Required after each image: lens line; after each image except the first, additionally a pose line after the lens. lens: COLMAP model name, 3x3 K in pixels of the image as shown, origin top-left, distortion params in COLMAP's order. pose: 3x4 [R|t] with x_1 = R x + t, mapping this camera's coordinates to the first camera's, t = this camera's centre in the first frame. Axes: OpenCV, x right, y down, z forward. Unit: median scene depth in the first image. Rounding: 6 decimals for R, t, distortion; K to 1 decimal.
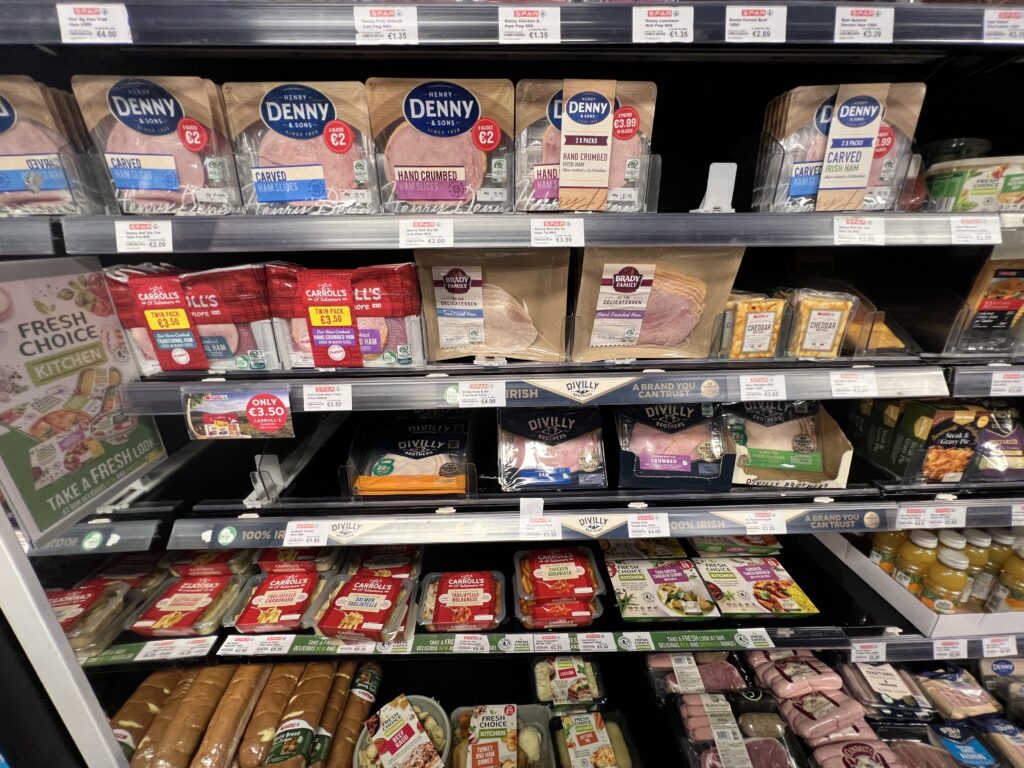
lens RADIAL K [[413.8, 0, 511.7], [0, 413.8, 383.5], [0, 0, 1]] dist [-0.002634, 0.000646]
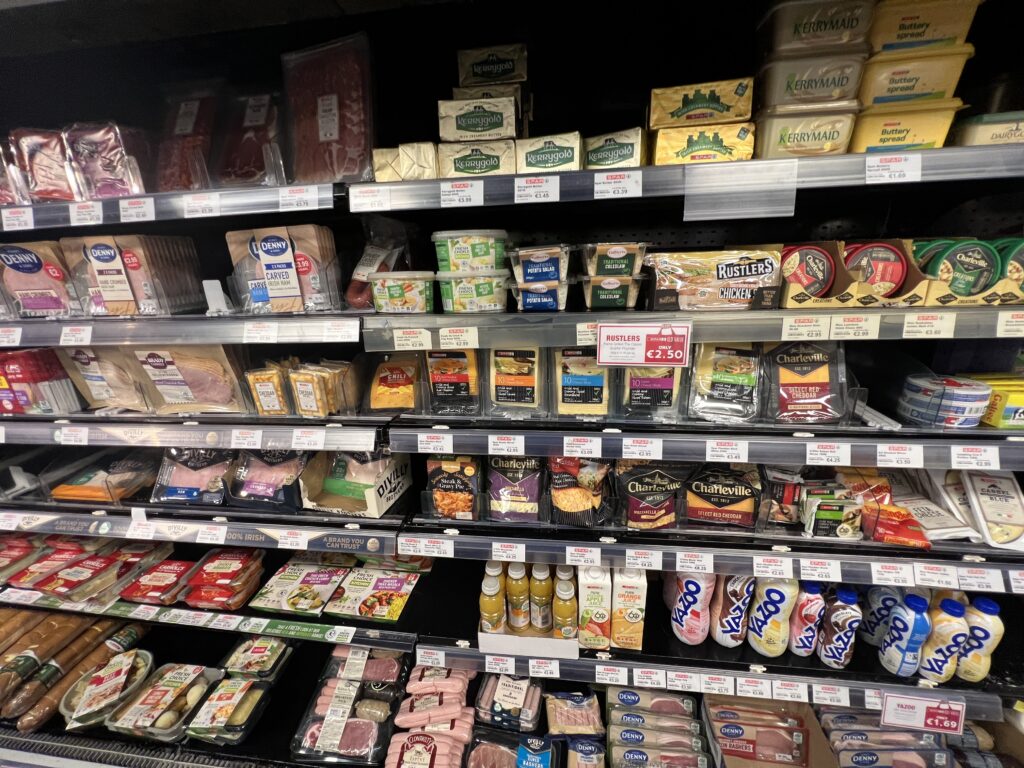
lens RADIAL K [[413.8, 0, 509.6], [0, 413.8, 383.7], [0, 0, 1]] dist [-0.002634, 0.000646]
pose [[0.985771, 0.019377, -0.166975, 1.466648], [-0.022591, 0.999594, -0.017375, -0.146567], [0.166571, 0.020899, 0.985808, -0.183027]]
